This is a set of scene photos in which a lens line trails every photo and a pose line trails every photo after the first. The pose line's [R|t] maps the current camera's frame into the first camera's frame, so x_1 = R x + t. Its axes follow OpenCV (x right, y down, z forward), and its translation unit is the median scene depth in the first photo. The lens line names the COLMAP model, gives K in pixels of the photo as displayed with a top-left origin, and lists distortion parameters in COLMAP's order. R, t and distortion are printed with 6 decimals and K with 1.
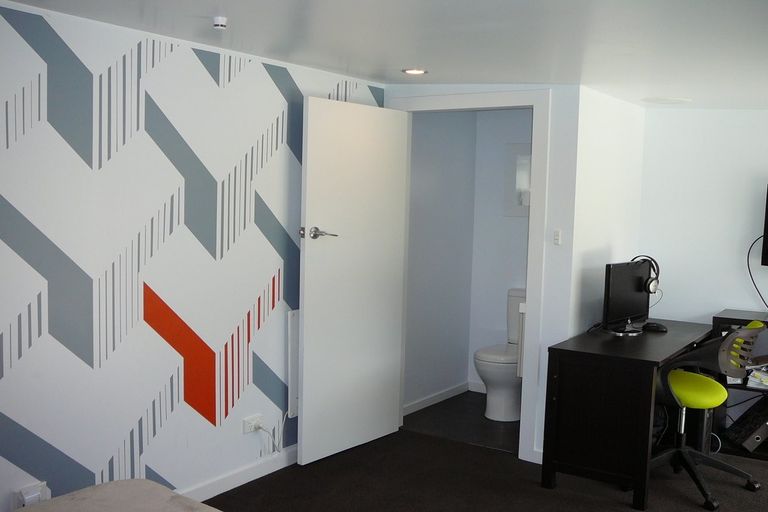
lens RADIAL K [[779.5, 0, 383.6], [0, 779.5, 263.3], [0, 0, 1]] dist [-0.016286, 0.000000]
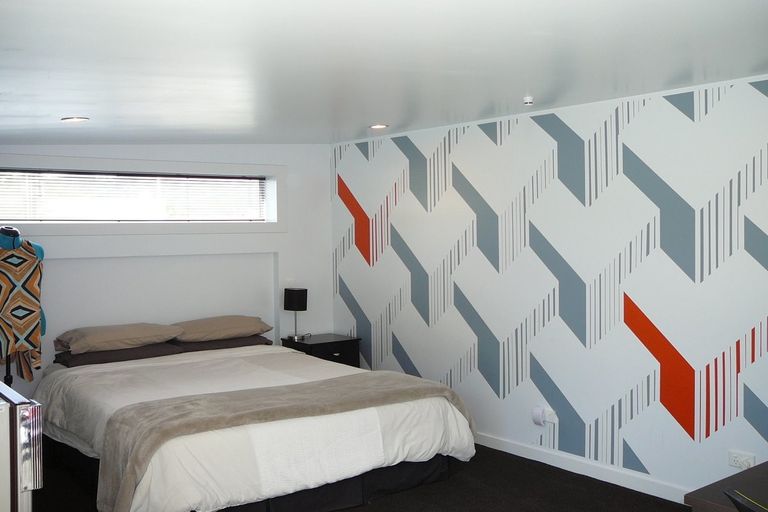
lens RADIAL K [[779.5, 0, 384.1], [0, 779.5, 251.4], [0, 0, 1]] dist [-0.016286, 0.000000]
pose [[-0.285622, 0.017702, -0.958179, 1.007136], [-0.072472, 0.996567, 0.040014, -0.063739], [0.955598, 0.080870, -0.283358, 0.968730]]
